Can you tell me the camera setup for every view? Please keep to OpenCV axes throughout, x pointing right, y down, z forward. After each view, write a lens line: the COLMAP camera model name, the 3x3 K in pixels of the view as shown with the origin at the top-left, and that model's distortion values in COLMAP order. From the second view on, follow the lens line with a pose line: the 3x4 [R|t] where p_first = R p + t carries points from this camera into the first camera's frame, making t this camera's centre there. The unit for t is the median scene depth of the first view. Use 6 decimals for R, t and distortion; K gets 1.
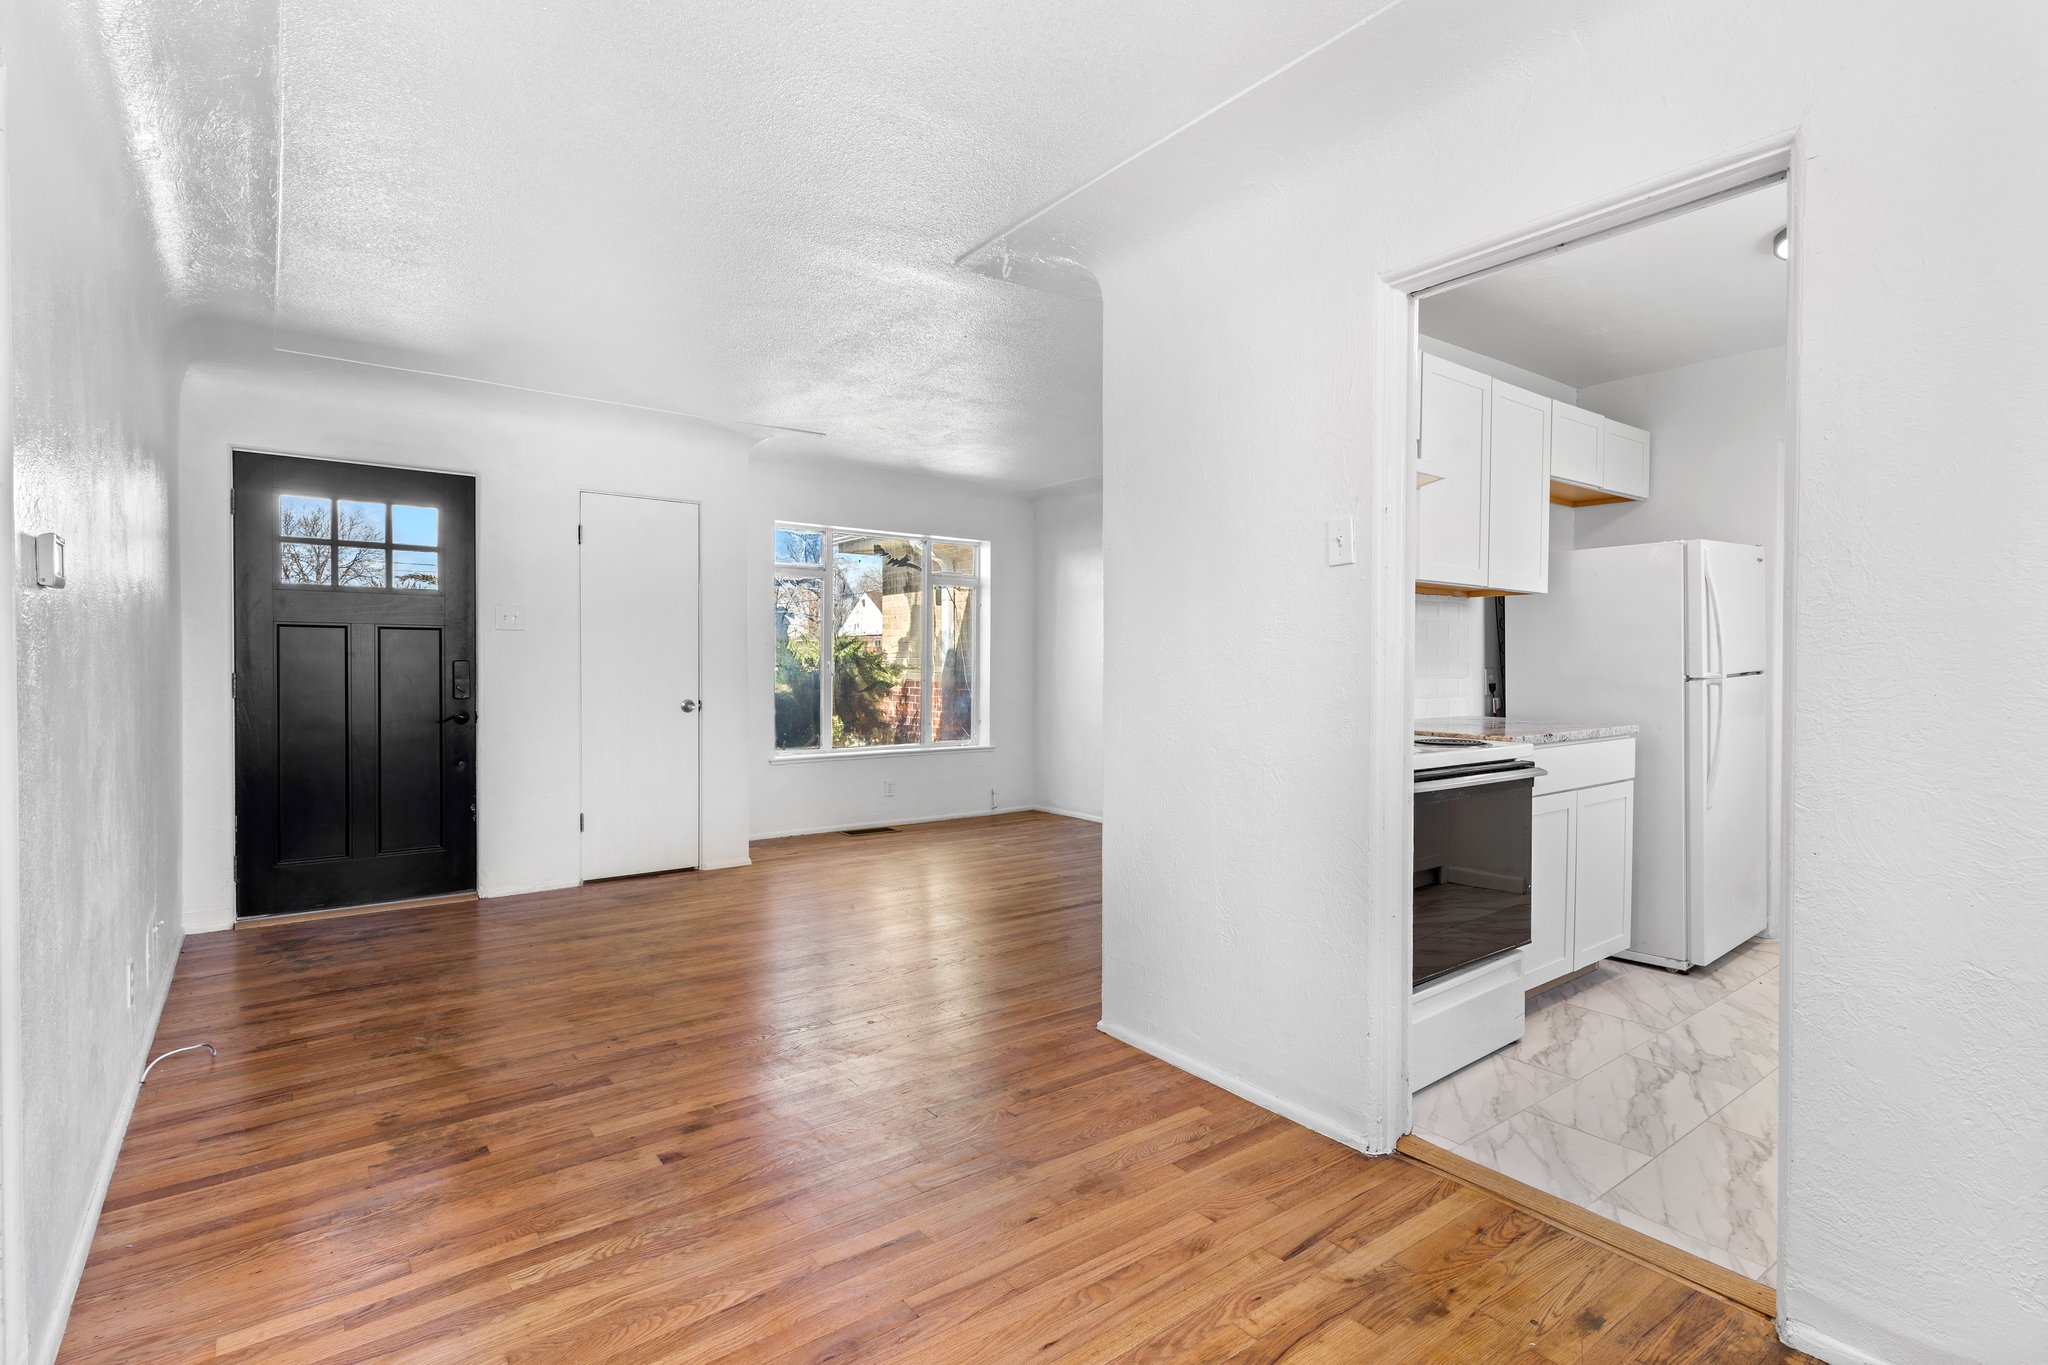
lens RADIAL K [[993.0, 0, 1023.4], [0, 993.0, 680.0], [0, 0, 1]] dist [0.001132, 0.000060]
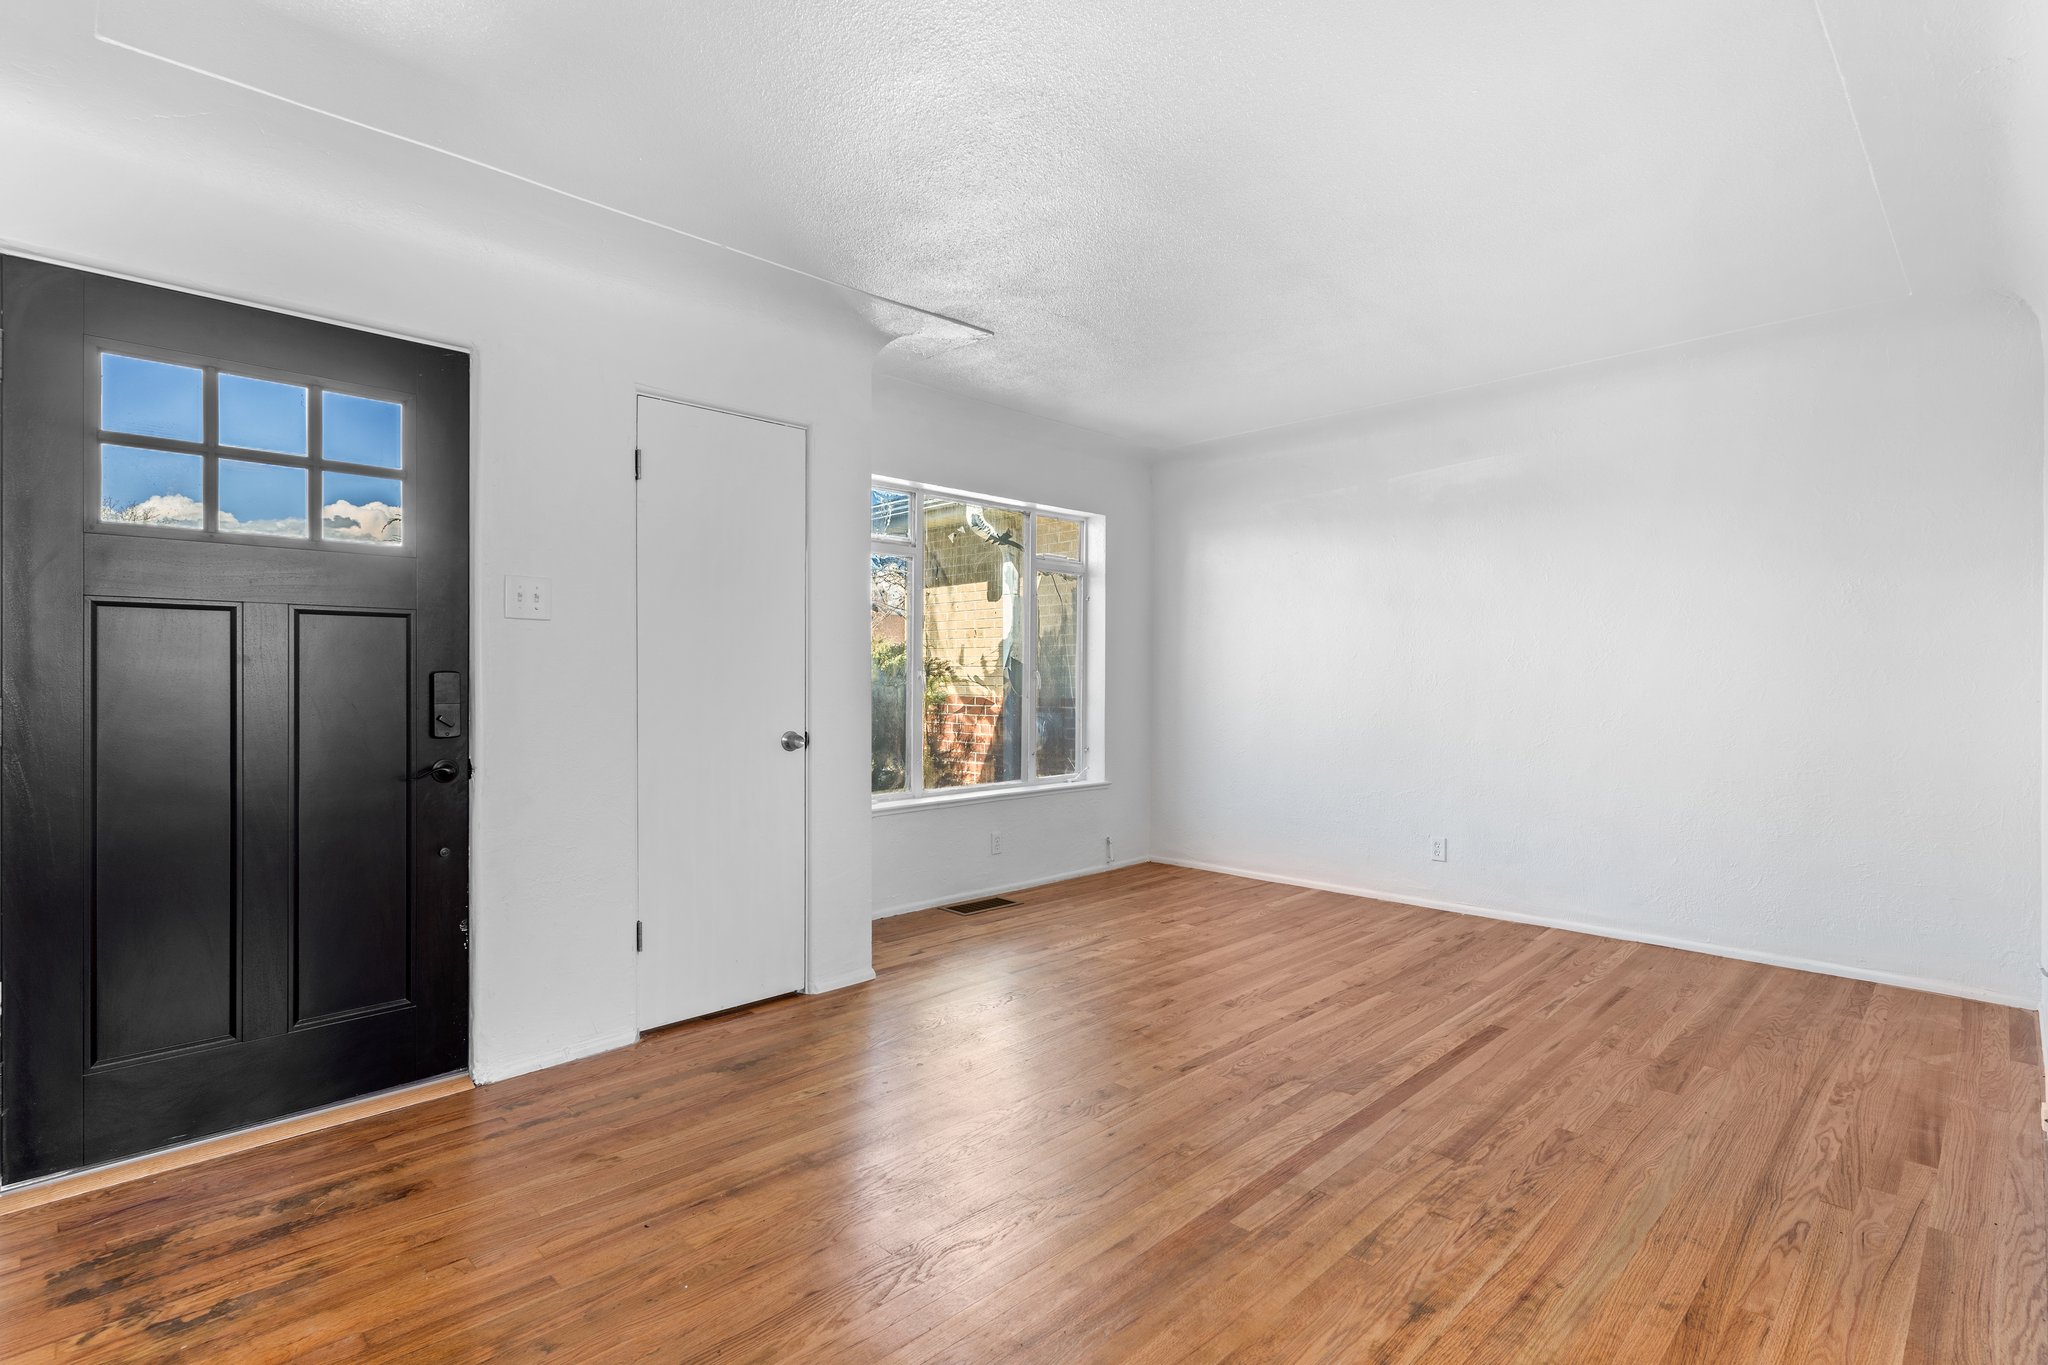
lens RADIAL K [[993.0, 0, 1026.0], [0, 993.0, 677.3], [0, 0, 1]] dist [0.001132, 0.000060]
pose [[0.990942, -0.001837, 0.134280, -0.306276], [0.003515, 0.999919, -0.012261, -0.007693], [-0.134246, 0.012622, 0.990868, 0.382235]]
